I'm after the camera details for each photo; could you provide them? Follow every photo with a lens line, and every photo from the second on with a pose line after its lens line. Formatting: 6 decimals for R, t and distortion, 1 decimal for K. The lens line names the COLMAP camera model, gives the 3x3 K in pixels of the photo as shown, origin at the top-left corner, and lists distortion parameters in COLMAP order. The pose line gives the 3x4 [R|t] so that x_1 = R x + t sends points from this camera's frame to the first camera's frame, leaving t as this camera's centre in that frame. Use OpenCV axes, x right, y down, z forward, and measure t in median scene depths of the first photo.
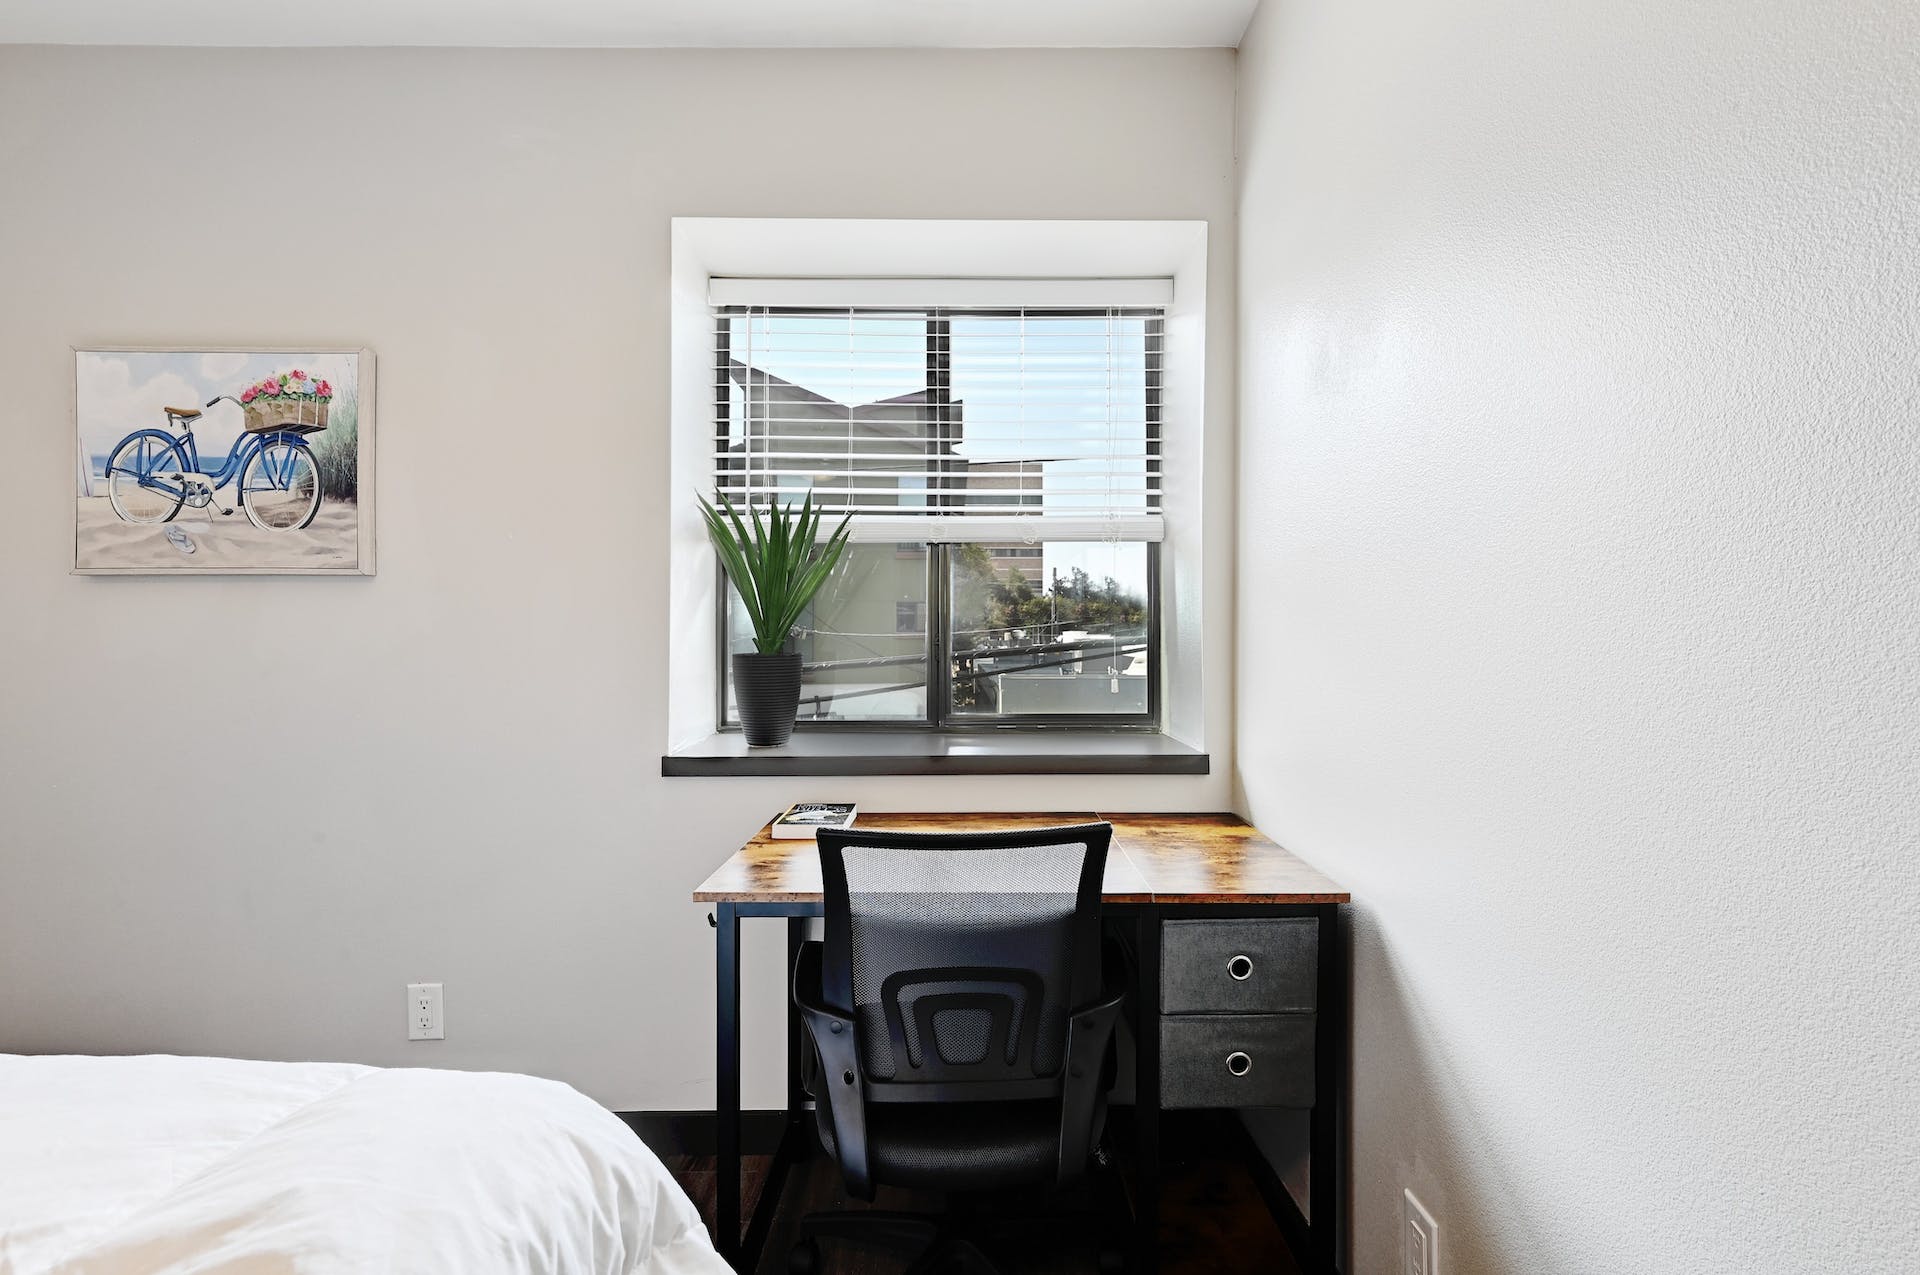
lens RADIAL K [[835.0, 0, 935.2], [0, 835.0, 586.7], [0, 0, 1]] dist [-0.000071, -0.000047]
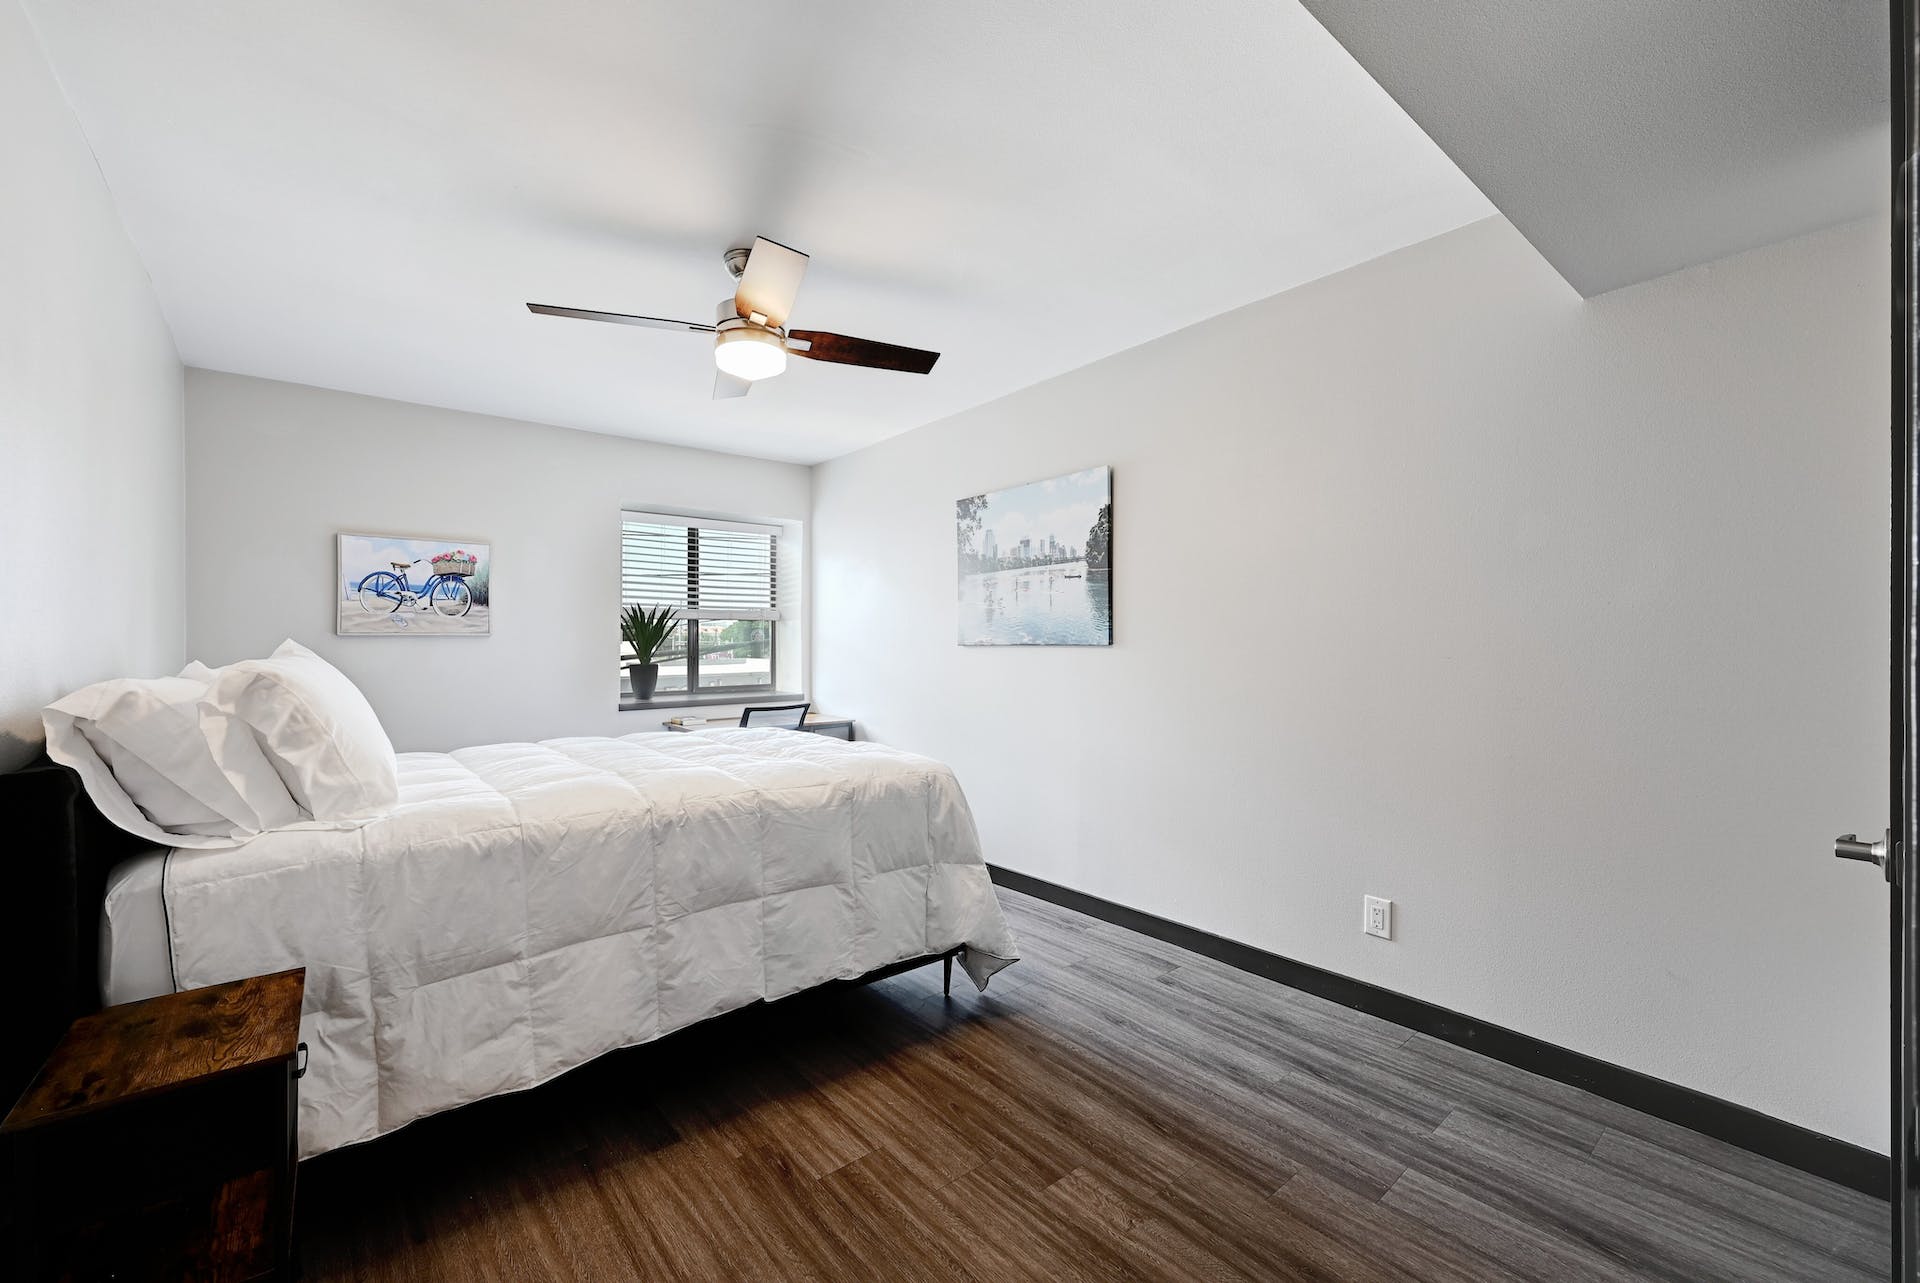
lens RADIAL K [[784.8, 0, 960.0], [0, 784.8, 641.5], [0, 0, 1]] dist [0.031949, 0.000073]
pose [[0.778692, -0.002782, 0.627400, -1.079641], [-0.017110, 0.999524, 0.025669, -0.080470], [-0.627173, -0.030723, 0.778274, -1.689245]]
